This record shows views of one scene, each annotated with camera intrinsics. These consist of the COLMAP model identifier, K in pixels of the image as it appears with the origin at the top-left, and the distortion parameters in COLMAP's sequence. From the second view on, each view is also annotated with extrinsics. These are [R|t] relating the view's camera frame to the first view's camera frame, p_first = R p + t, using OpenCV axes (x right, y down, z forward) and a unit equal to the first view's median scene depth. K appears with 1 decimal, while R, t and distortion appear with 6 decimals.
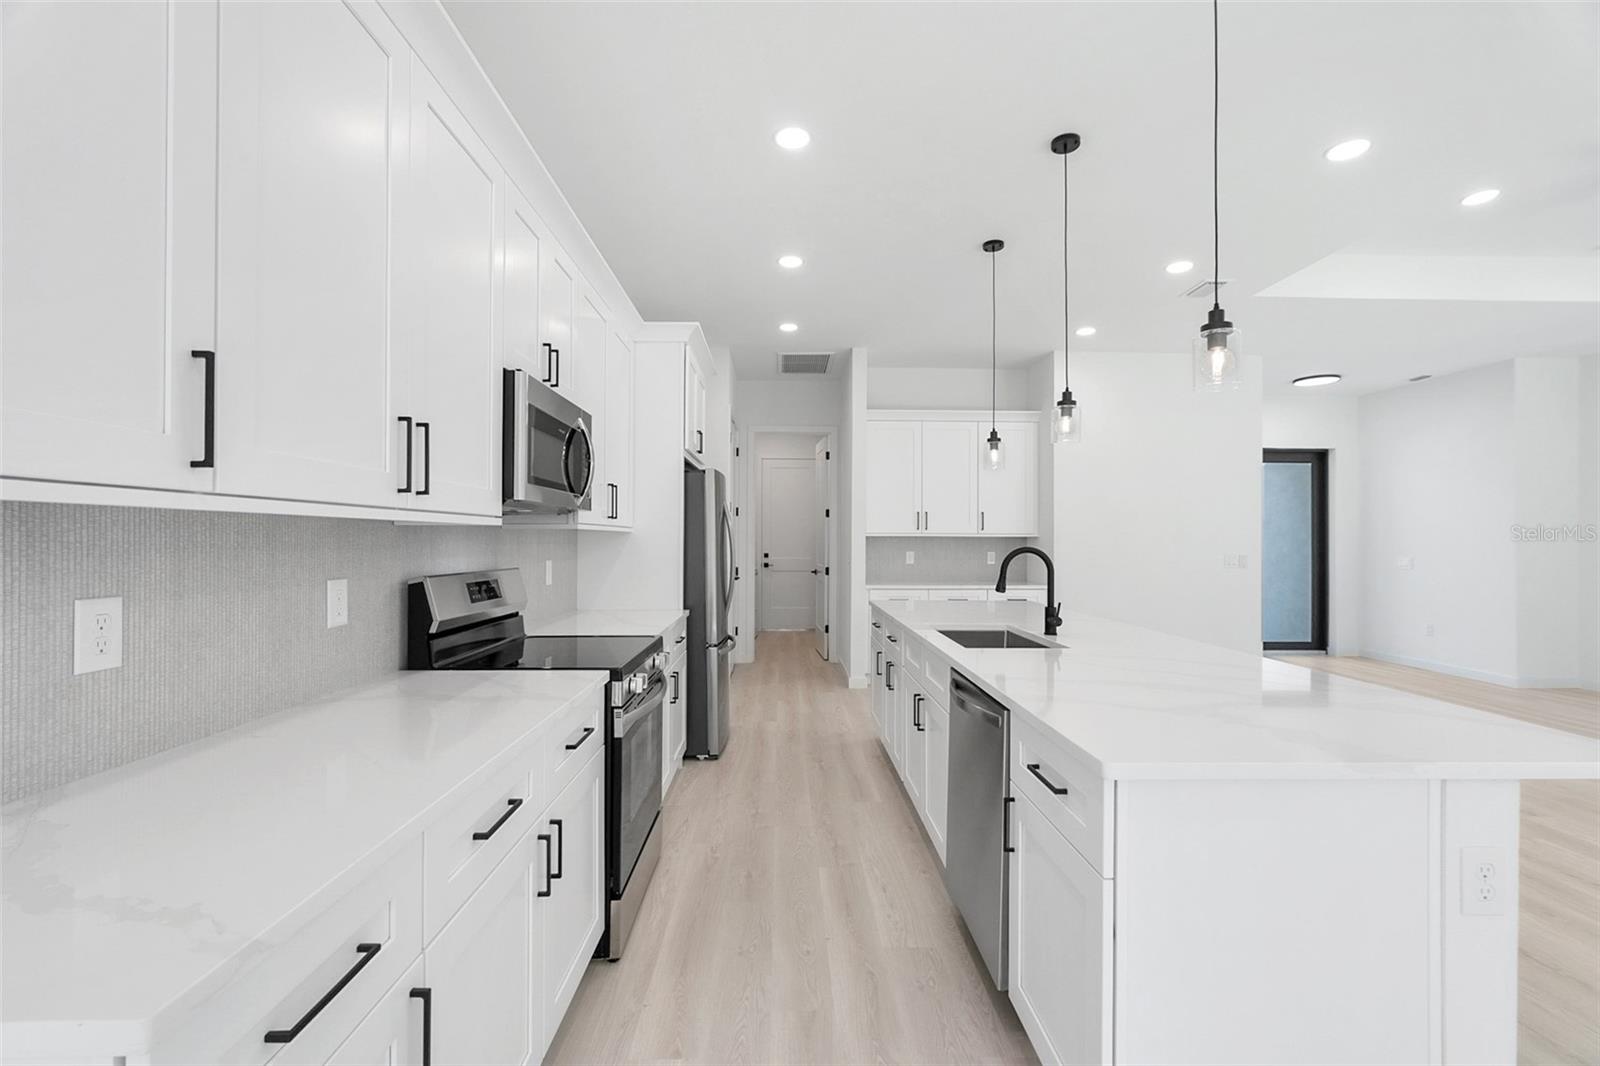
lens RADIAL K [[697.6, 0, 794.9], [0, 697.6, 535.7], [0, 0, 1]] dist [-0.004861, 0.002325]
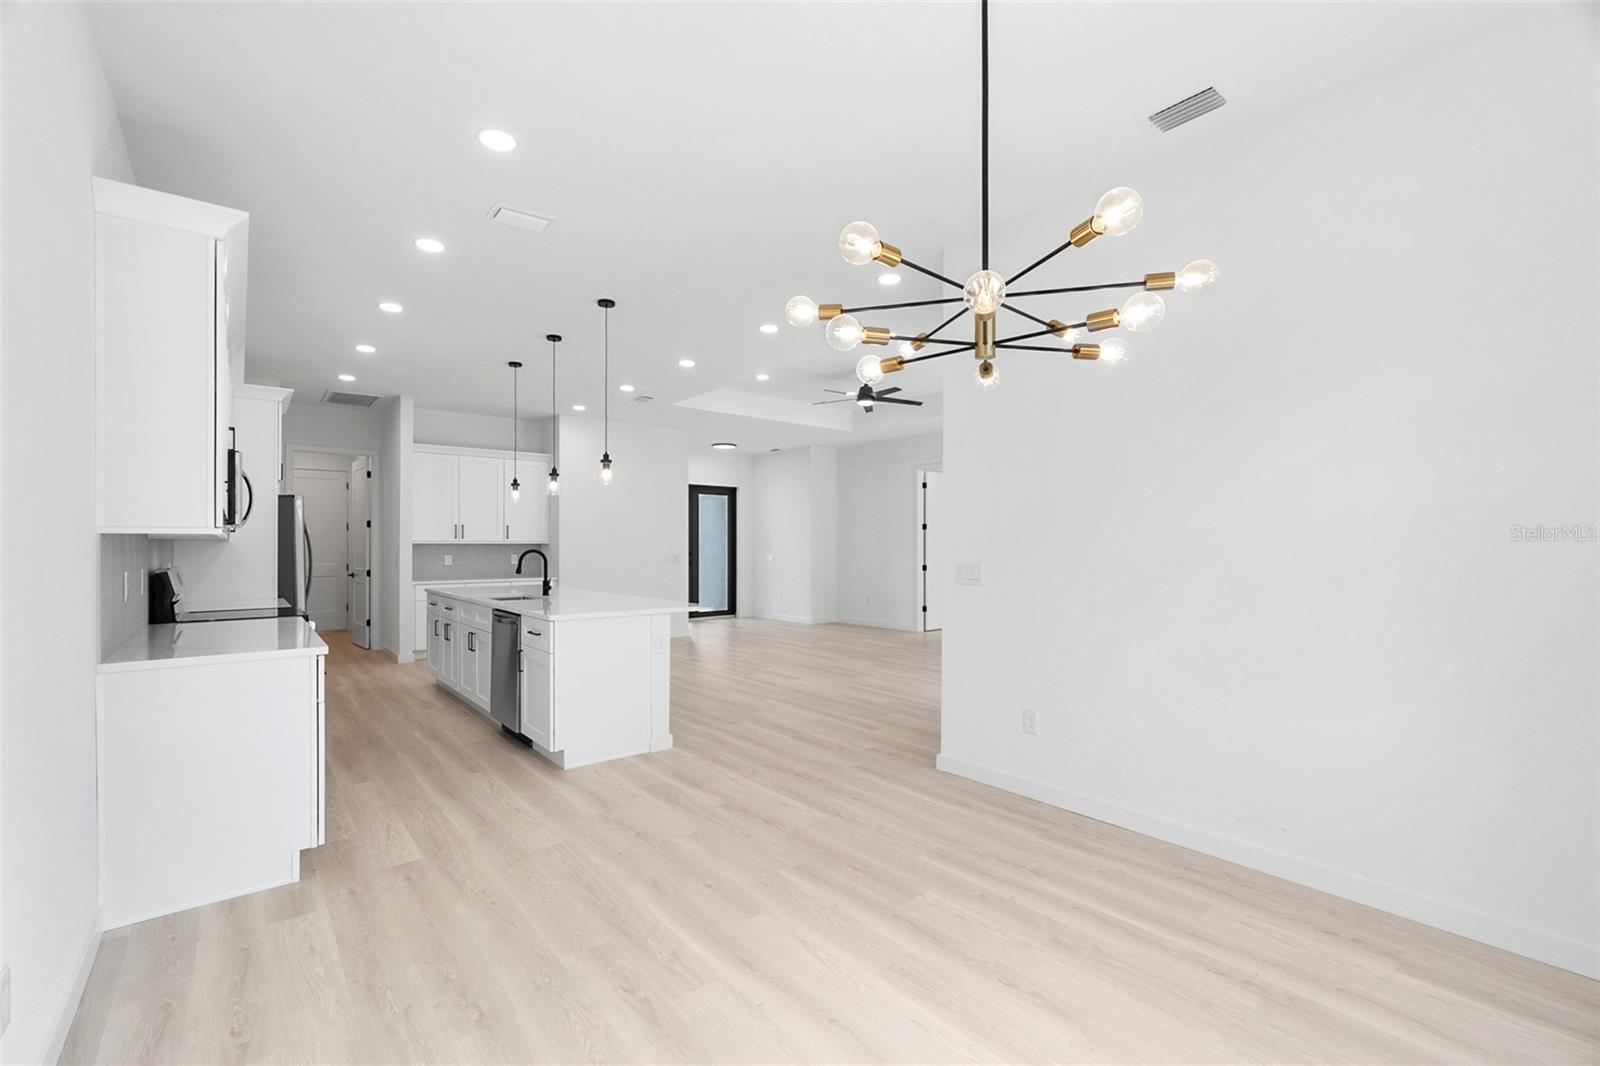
lens RADIAL K [[697.6, 0, 794.9], [0, 697.6, 541.8], [0, 0, 1]] dist [-0.004861, 0.002325]
pose [[0.792567, -0.001815, 0.609782, -0.119430], [0.001966, 0.999998, 0.000420, -0.001685], [-0.609782, 0.000866, 0.792569, -0.433267]]
